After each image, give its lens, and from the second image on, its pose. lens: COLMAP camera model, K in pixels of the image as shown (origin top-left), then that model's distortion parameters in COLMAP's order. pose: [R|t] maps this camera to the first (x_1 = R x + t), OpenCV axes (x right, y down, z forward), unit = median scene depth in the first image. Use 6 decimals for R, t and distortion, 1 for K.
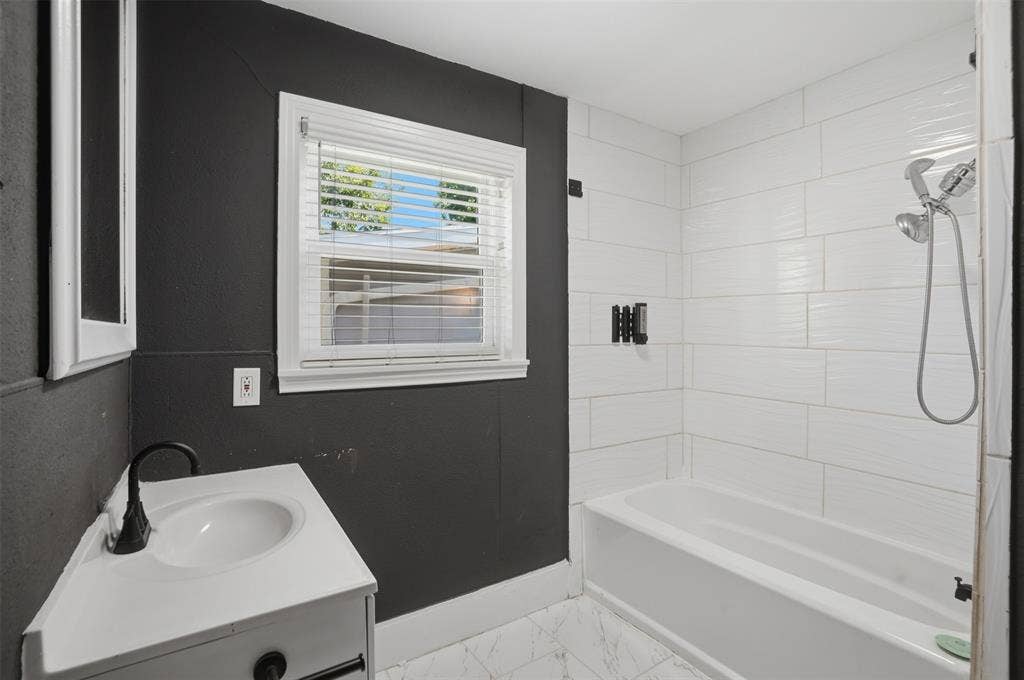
lens RADIAL K [[479.2, 0, 513.4], [0, 479.2, 334.2], [0, 0, 1]] dist [-0.032228, 0.000118]
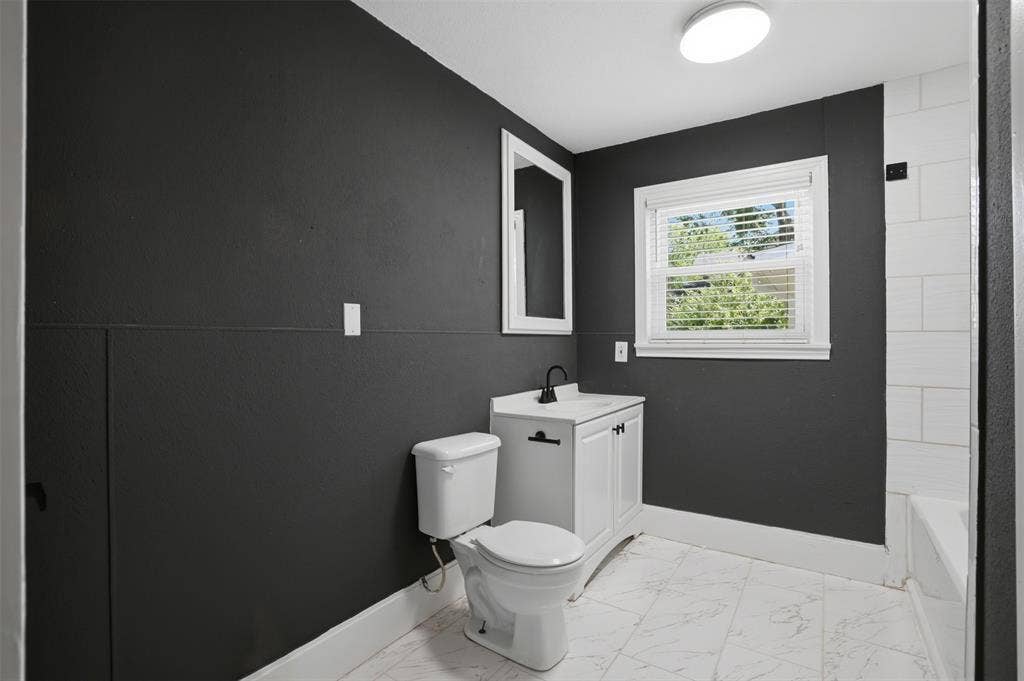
lens RADIAL K [[479.2, 0, 512.1], [0, 479.2, 340.4], [0, 0, 1]] dist [-0.032228, 0.000118]
pose [[0.401040, 0.007847, -0.916027, 0.749988], [-0.003616, 0.999969, 0.006983, 0.040574], [0.916054, 0.000511, 0.401055, -0.118842]]
